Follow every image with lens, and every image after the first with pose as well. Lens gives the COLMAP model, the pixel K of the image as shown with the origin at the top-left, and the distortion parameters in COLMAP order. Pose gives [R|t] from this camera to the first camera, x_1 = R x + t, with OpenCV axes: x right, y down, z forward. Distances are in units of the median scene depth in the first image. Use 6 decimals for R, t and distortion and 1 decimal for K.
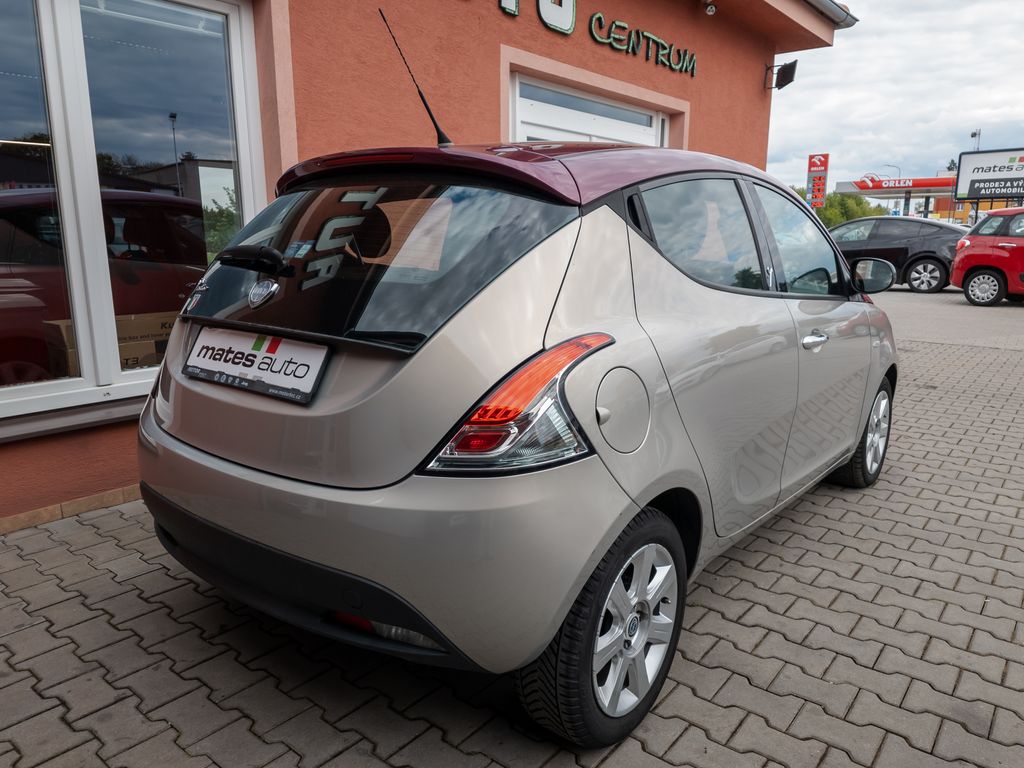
lens RADIAL K [[724.2, 0, 525.9], [0, 724.2, 385.6], [0, 0, 1]] dist [0.066002, -0.066832]
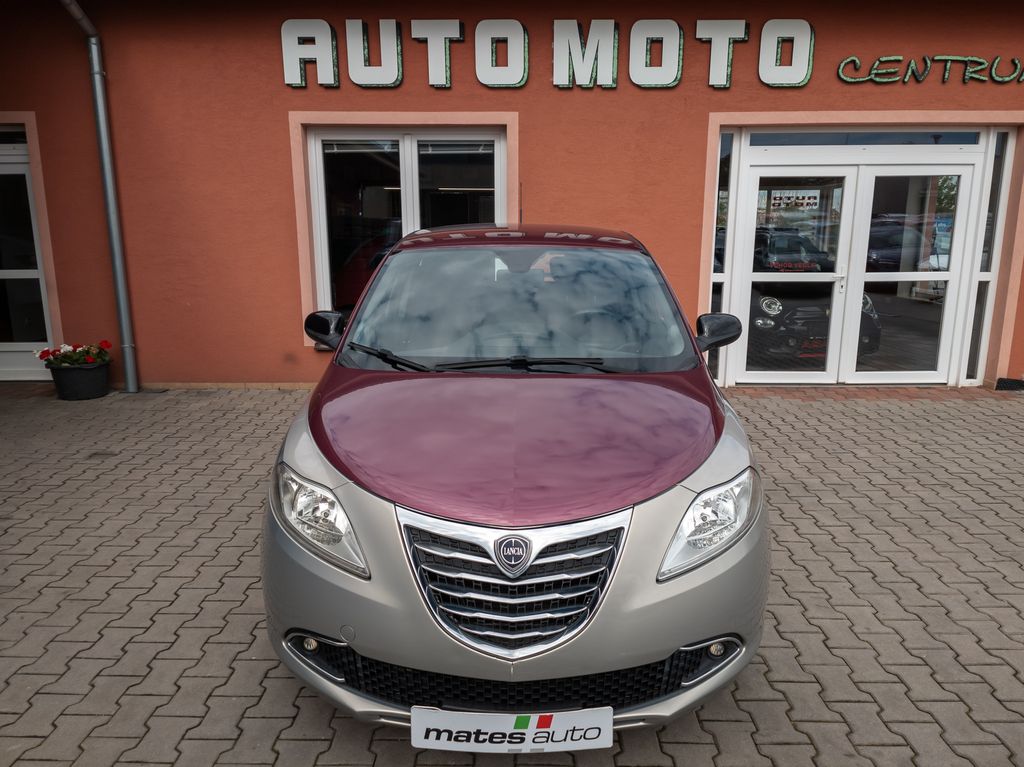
lens RADIAL K [[706.8, 0, 512.0], [0, 706.8, 383.5], [0, 0, 1]] dist [0.056114, -0.062760]
pose [[0.614681, 0.159013, -0.772582, 0.817067], [-0.157547, 0.984483, 0.077279, -0.040455], [0.772882, 0.074216, 0.630195, -0.025395]]
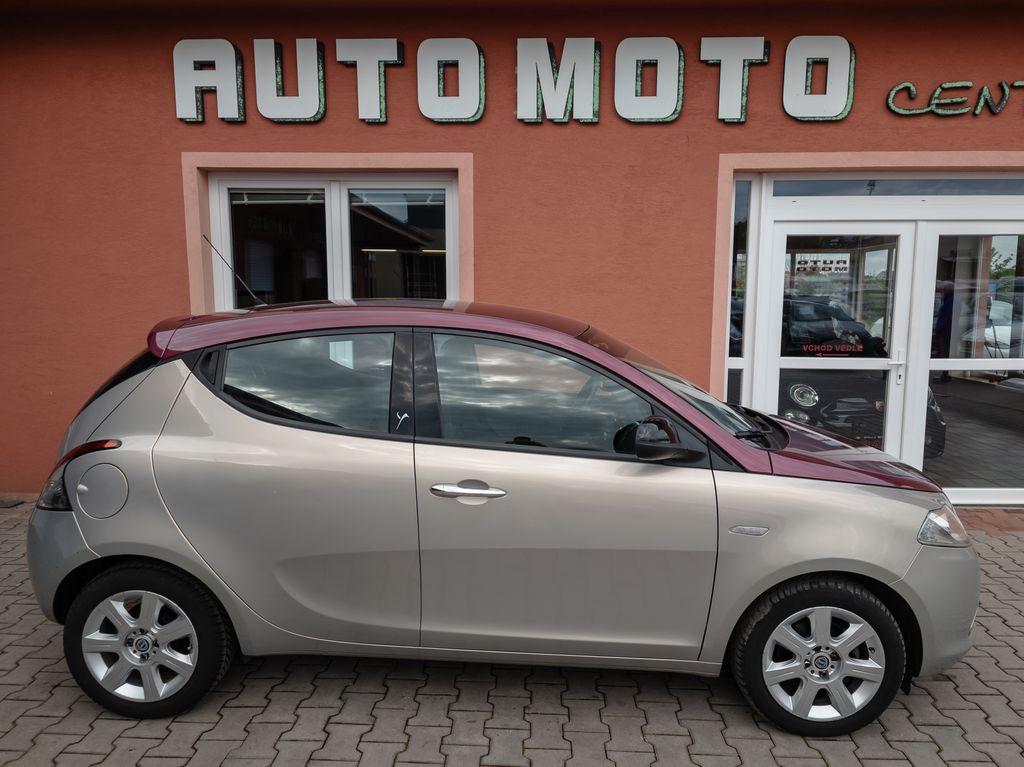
lens RADIAL K [[710.9, 0, 512.4], [0, 710.9, 382.0], [0, 0, 1]] dist [0.055813, -0.062729]
pose [[0.592585, 0.095561, -0.799820, 0.622413], [-0.165103, 0.986266, -0.004488, -0.112176], [0.788406, 0.134712, 0.600224, 0.240200]]
